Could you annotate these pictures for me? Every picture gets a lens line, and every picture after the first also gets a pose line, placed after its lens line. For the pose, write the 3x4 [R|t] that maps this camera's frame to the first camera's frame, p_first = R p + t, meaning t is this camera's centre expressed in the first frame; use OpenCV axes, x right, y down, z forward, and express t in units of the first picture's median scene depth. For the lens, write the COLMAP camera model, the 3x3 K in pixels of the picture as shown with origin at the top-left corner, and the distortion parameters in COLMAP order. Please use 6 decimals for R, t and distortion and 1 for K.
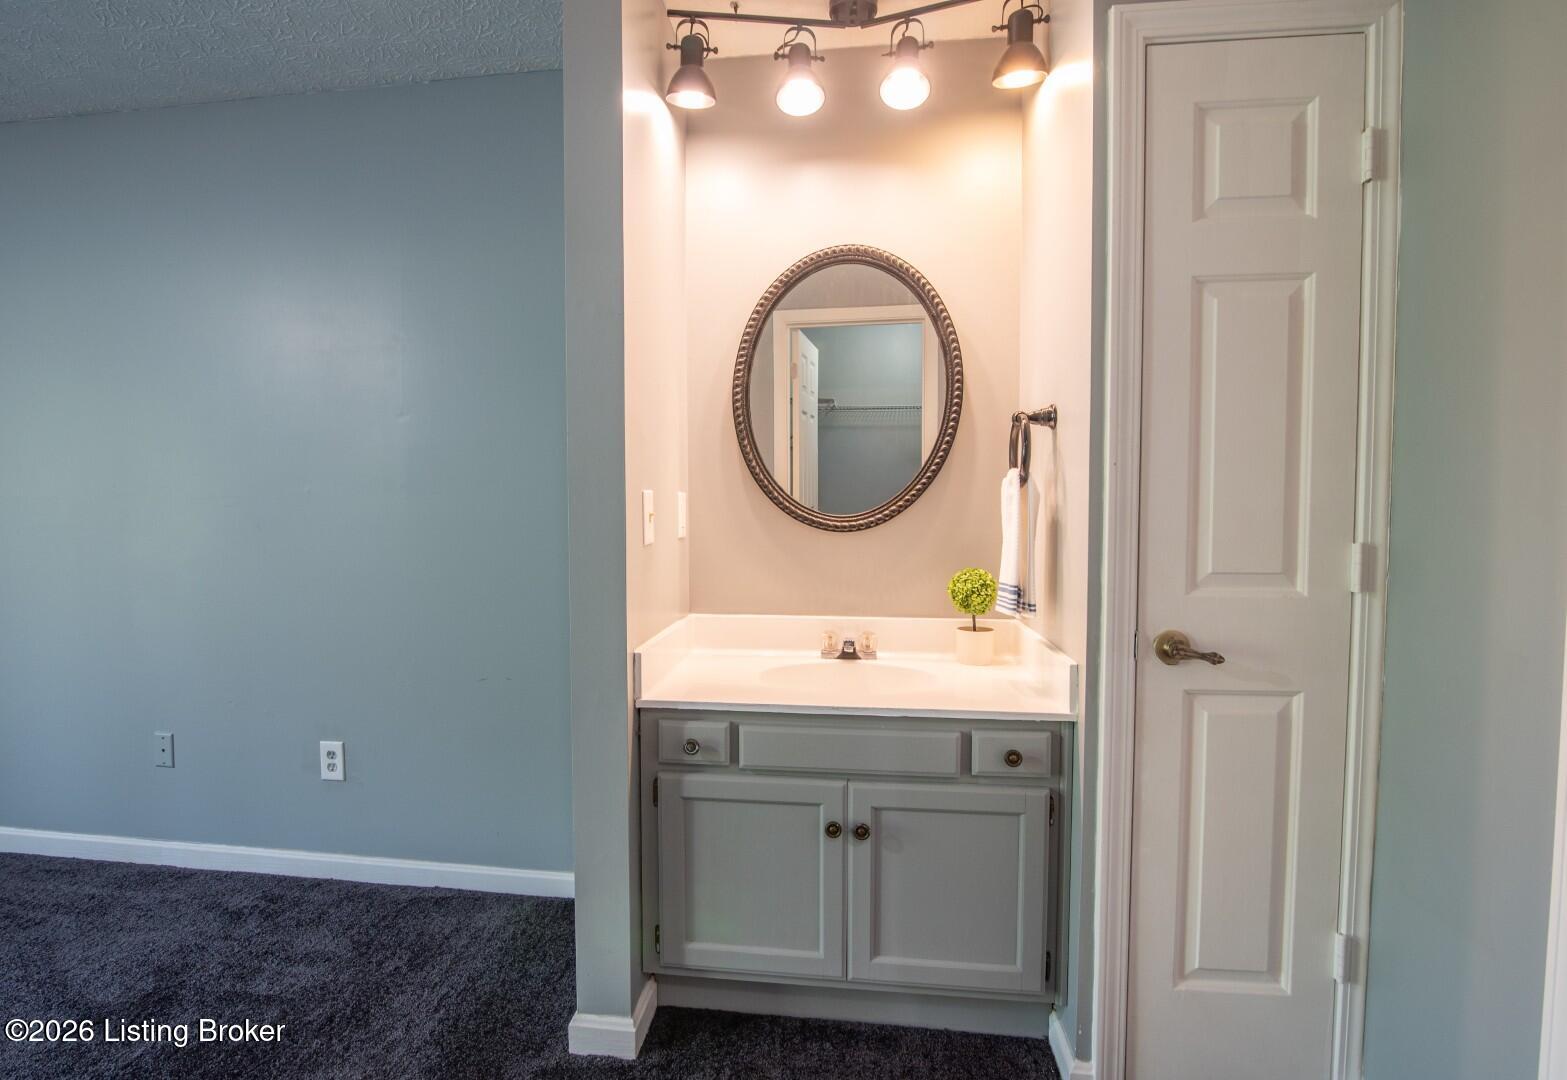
lens RADIAL K [[751.7, 0, 717.5], [0, 751.7, 535.7], [0, 0, 1]] dist [0.000908, 0.000010]
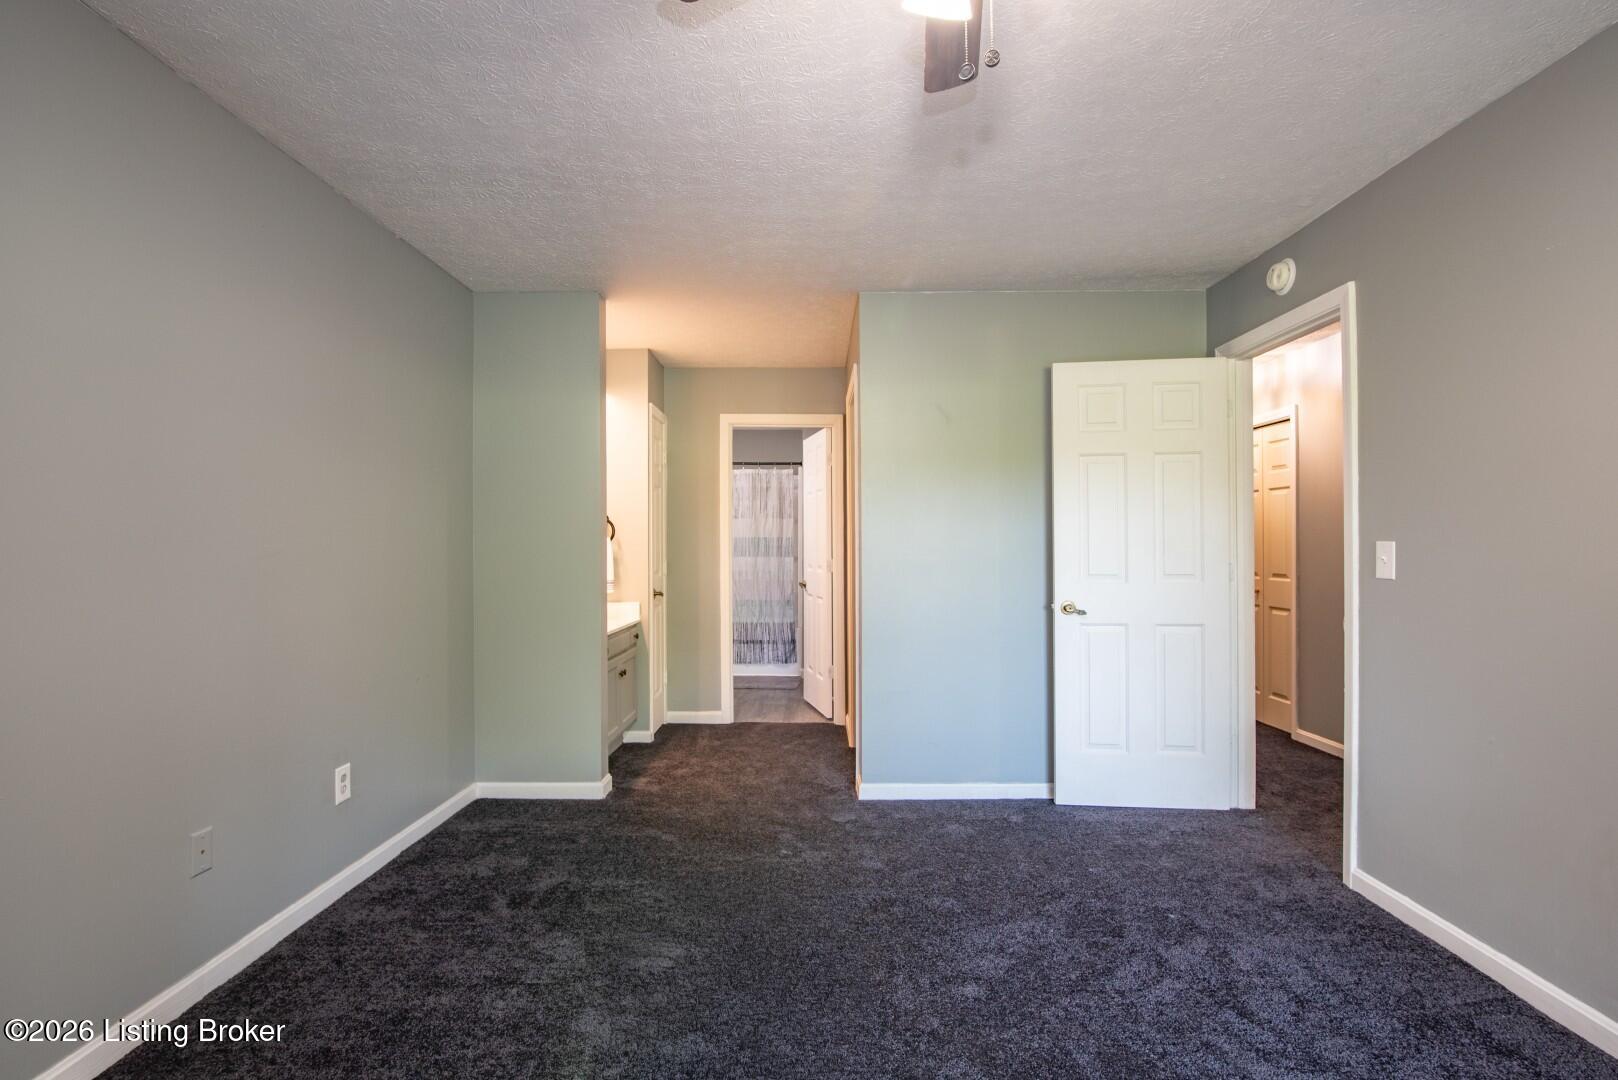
lens RADIAL K [[749.3, 0, 803.9], [0, 749.3, 543.9], [0, 0, 1]] dist [-0.021054, 0.001721]
pose [[-0.125759, 0.007880, 0.992030, -2.386918], [0.041727, 0.999126, -0.002646, -0.030681], [-0.991183, 0.041062, -0.125978, 0.639719]]
